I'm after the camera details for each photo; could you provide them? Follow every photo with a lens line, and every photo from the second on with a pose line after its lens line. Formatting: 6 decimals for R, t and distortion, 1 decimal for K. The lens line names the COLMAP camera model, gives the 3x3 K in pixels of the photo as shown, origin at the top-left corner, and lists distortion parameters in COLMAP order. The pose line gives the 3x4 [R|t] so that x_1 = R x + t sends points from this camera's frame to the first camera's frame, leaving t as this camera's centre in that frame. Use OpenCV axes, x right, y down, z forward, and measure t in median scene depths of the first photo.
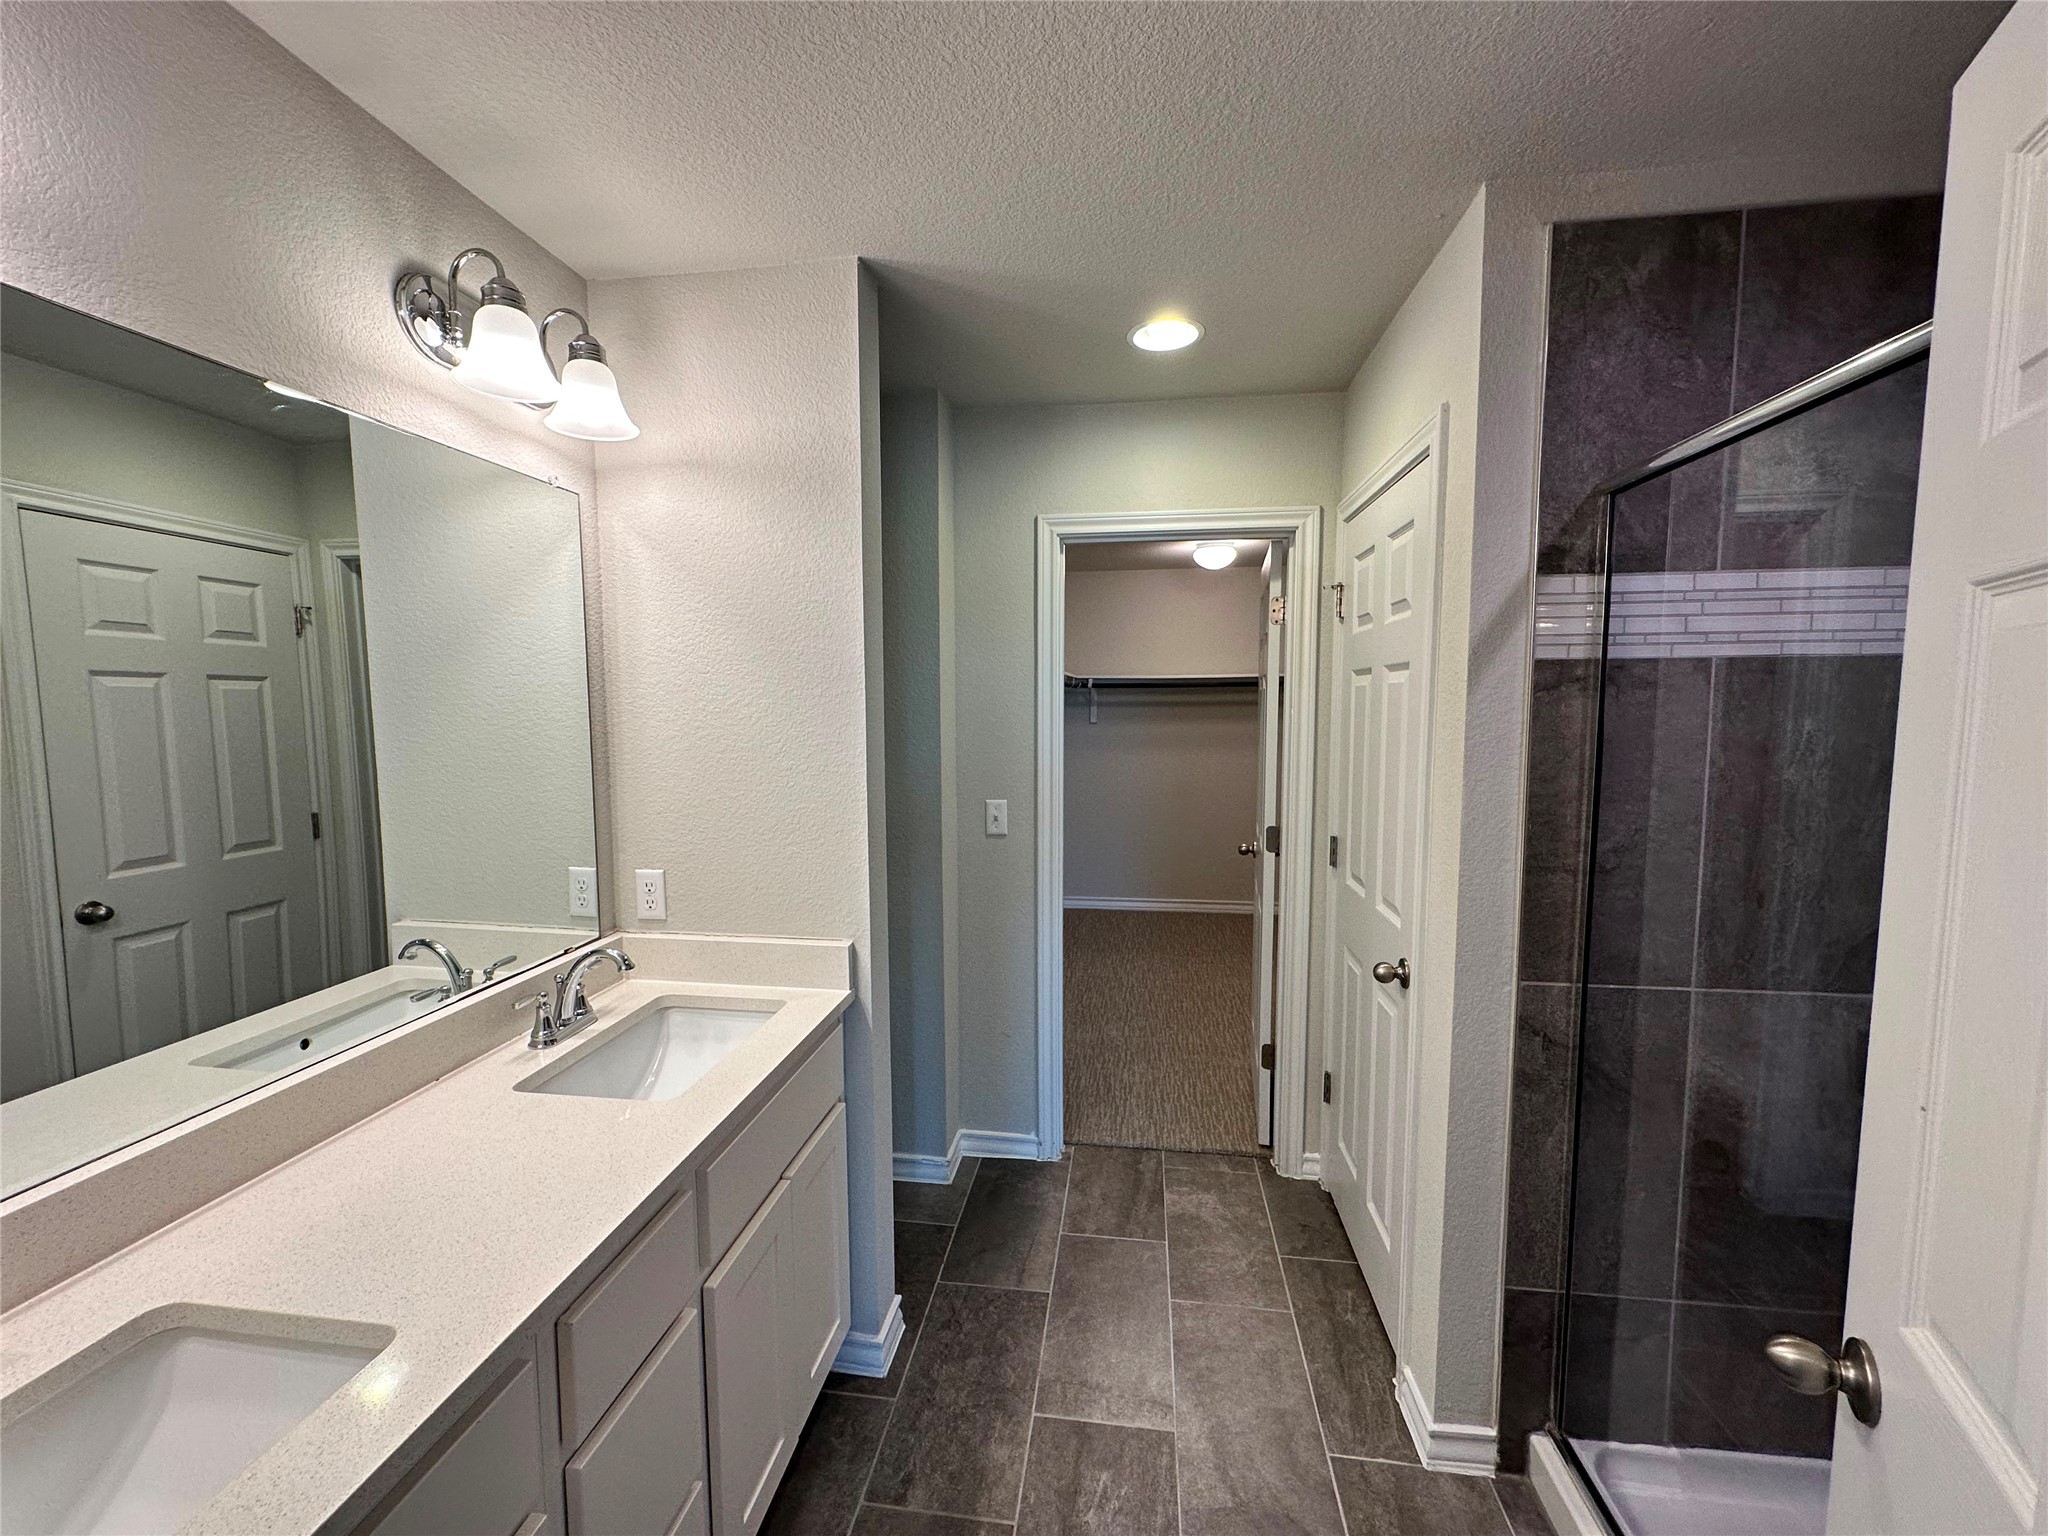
lens RADIAL K [[803.0, 0, 1018.7], [0, 803.0, 756.4], [0, 0, 1]] dist [-0.011079, 0.002302]
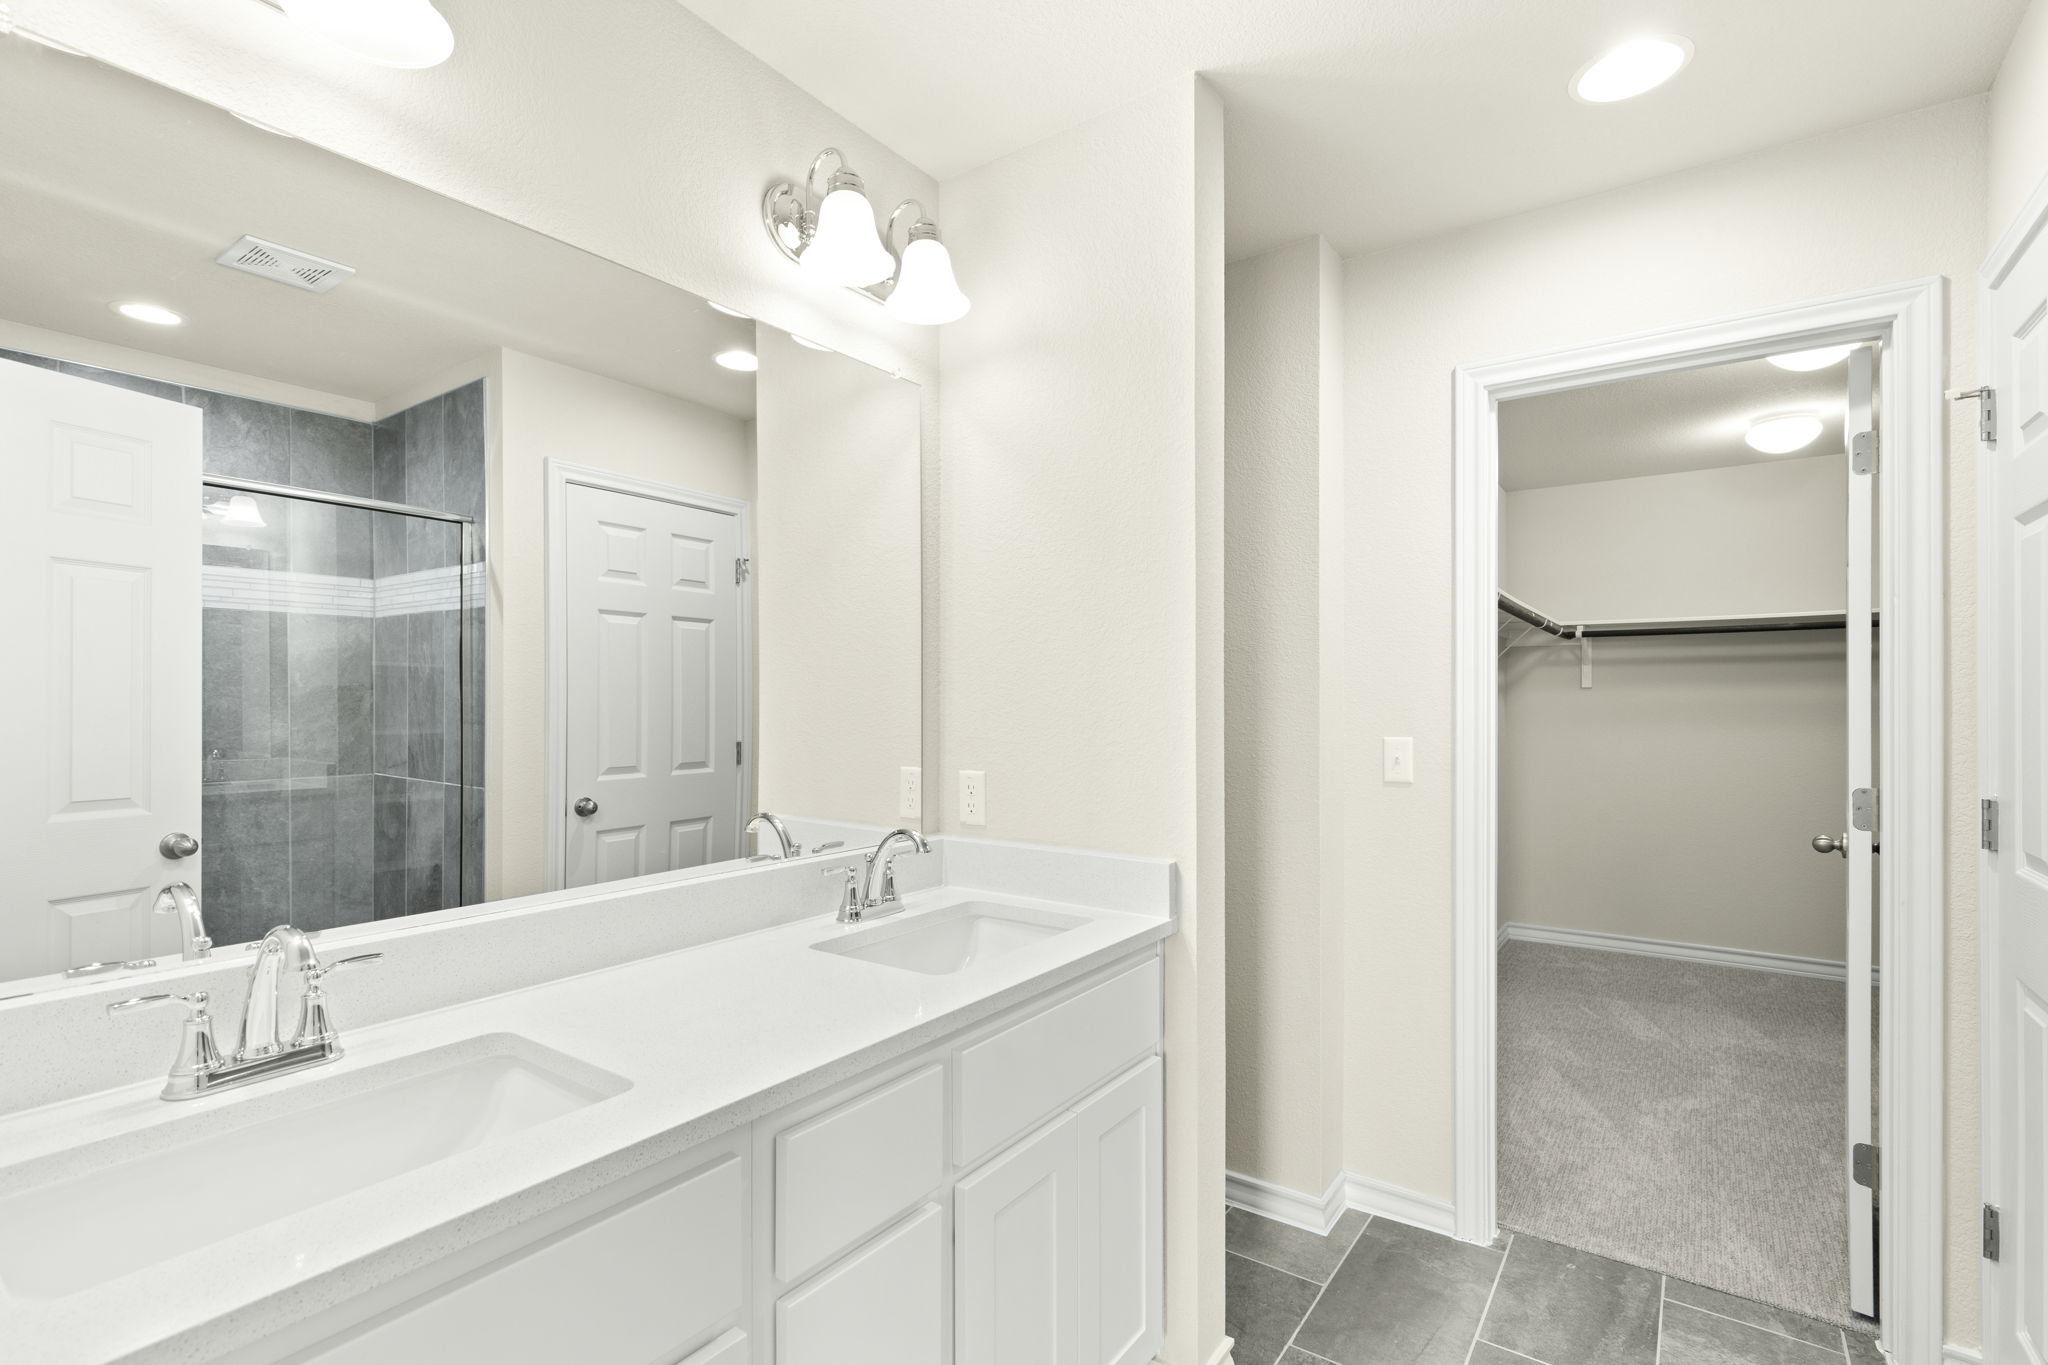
lens RADIAL K [[932.0, 0, 1014.9], [0, 932.0, 691.2], [0, 0, 1]] dist [-0.009534, 0.000210]
pose [[0.884218, 0.000227, -0.467074, 0.072129], [-0.036805, 0.996924, -0.069190, 0.096013], [0.465622, 0.078370, 0.881507, 0.044955]]
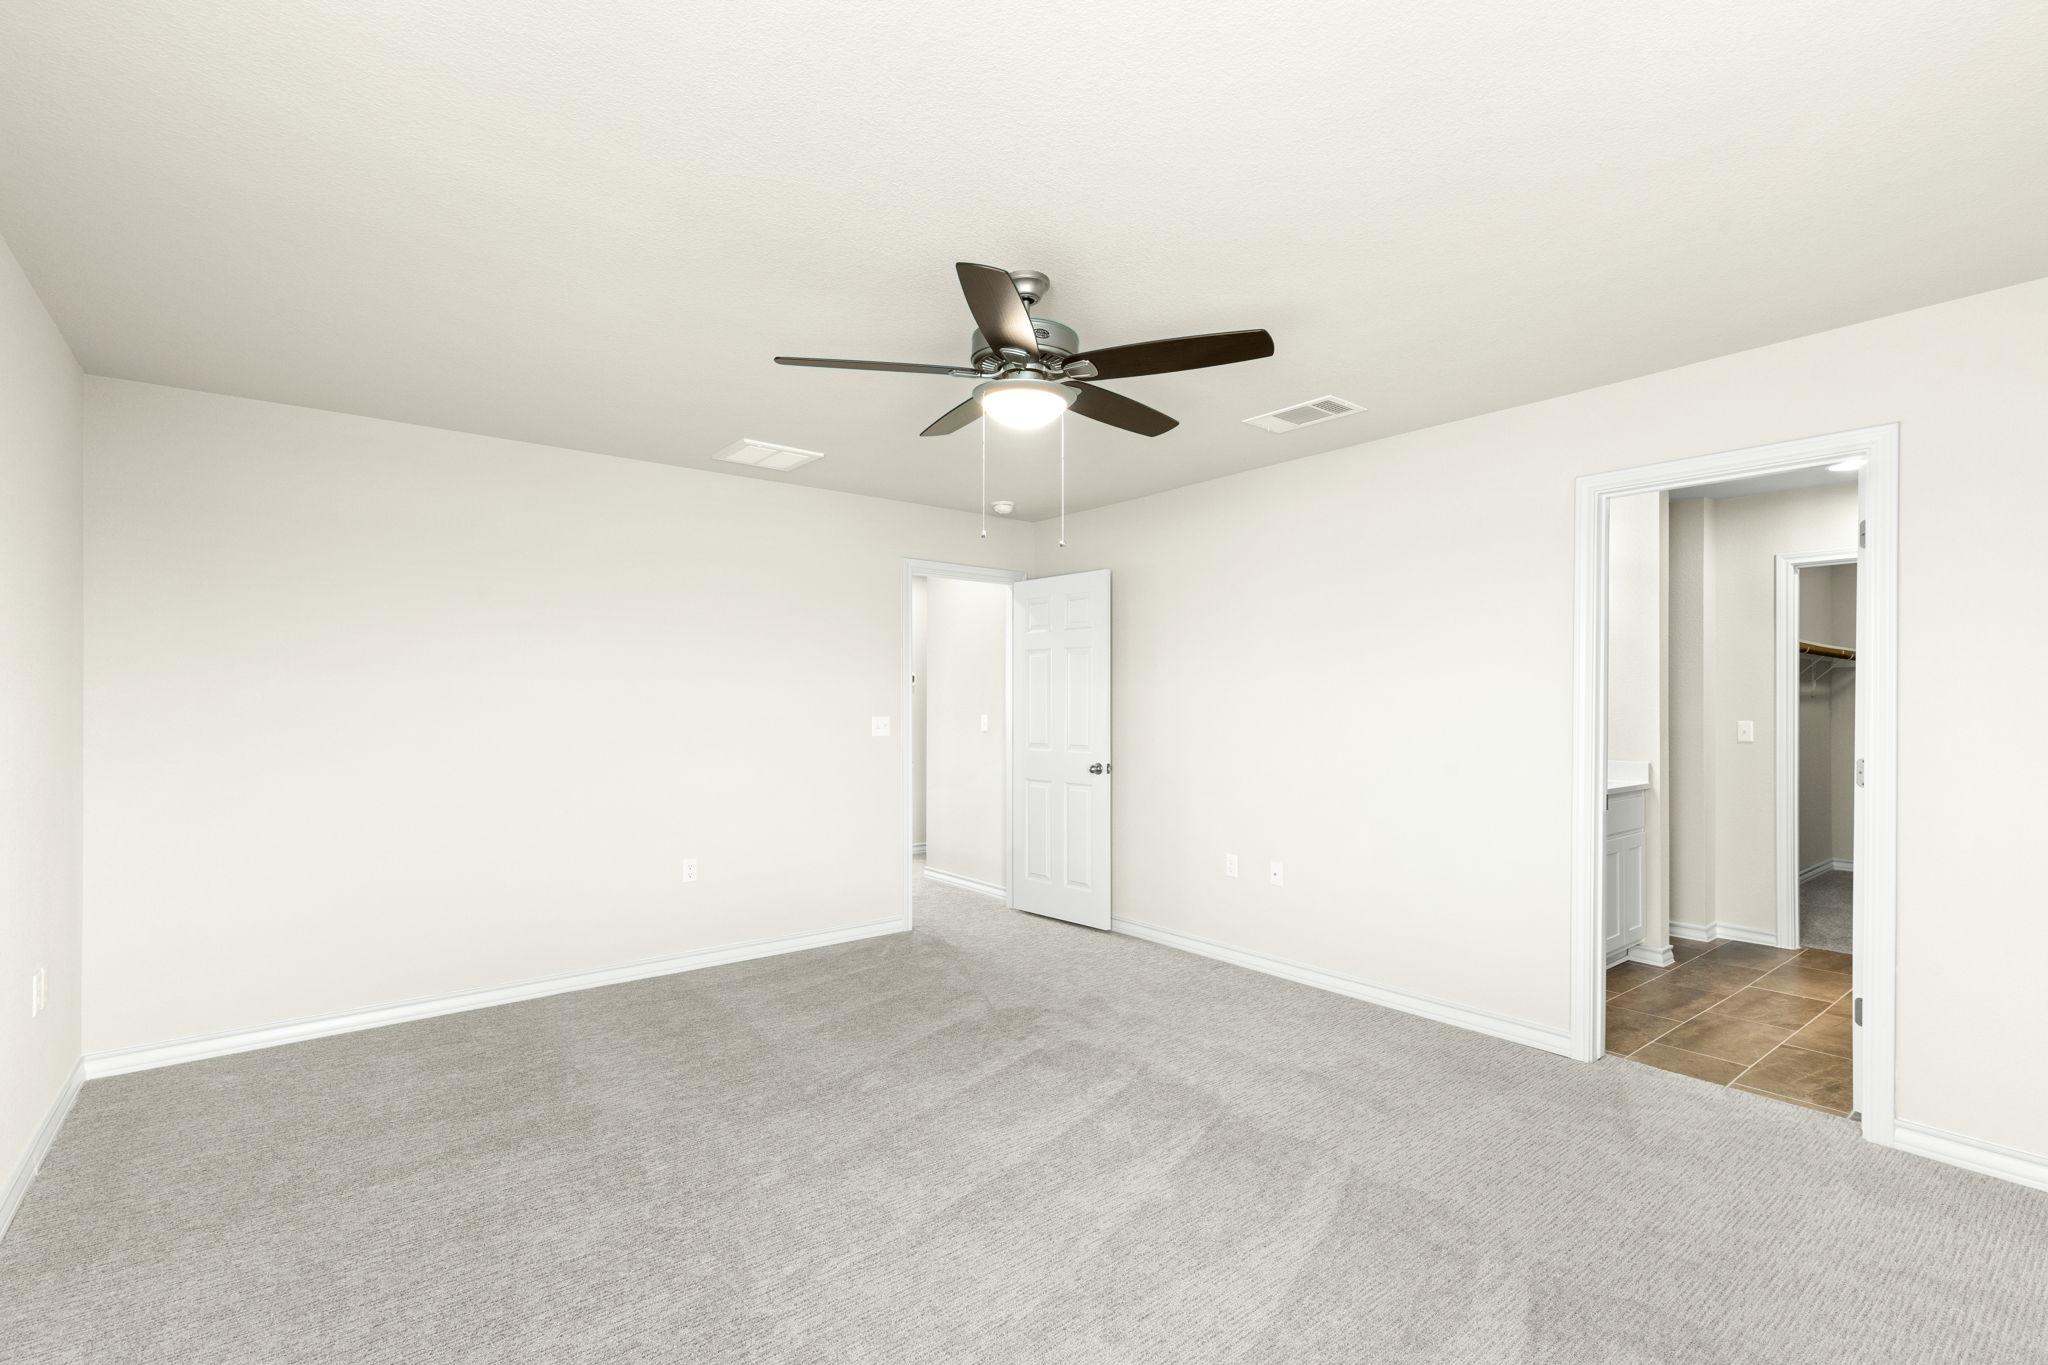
lens RADIAL K [[932.0, 0, 1004.6], [0, 932.0, 690.3], [0, 0, 1]] dist [-0.009534, 0.000210]
pose [[0.716225, -0.001026, -0.697868, 0.242841], [-0.058662, 0.996371, -0.061670, 0.224488], [0.695399, 0.085108, 0.713566, -1.658814]]
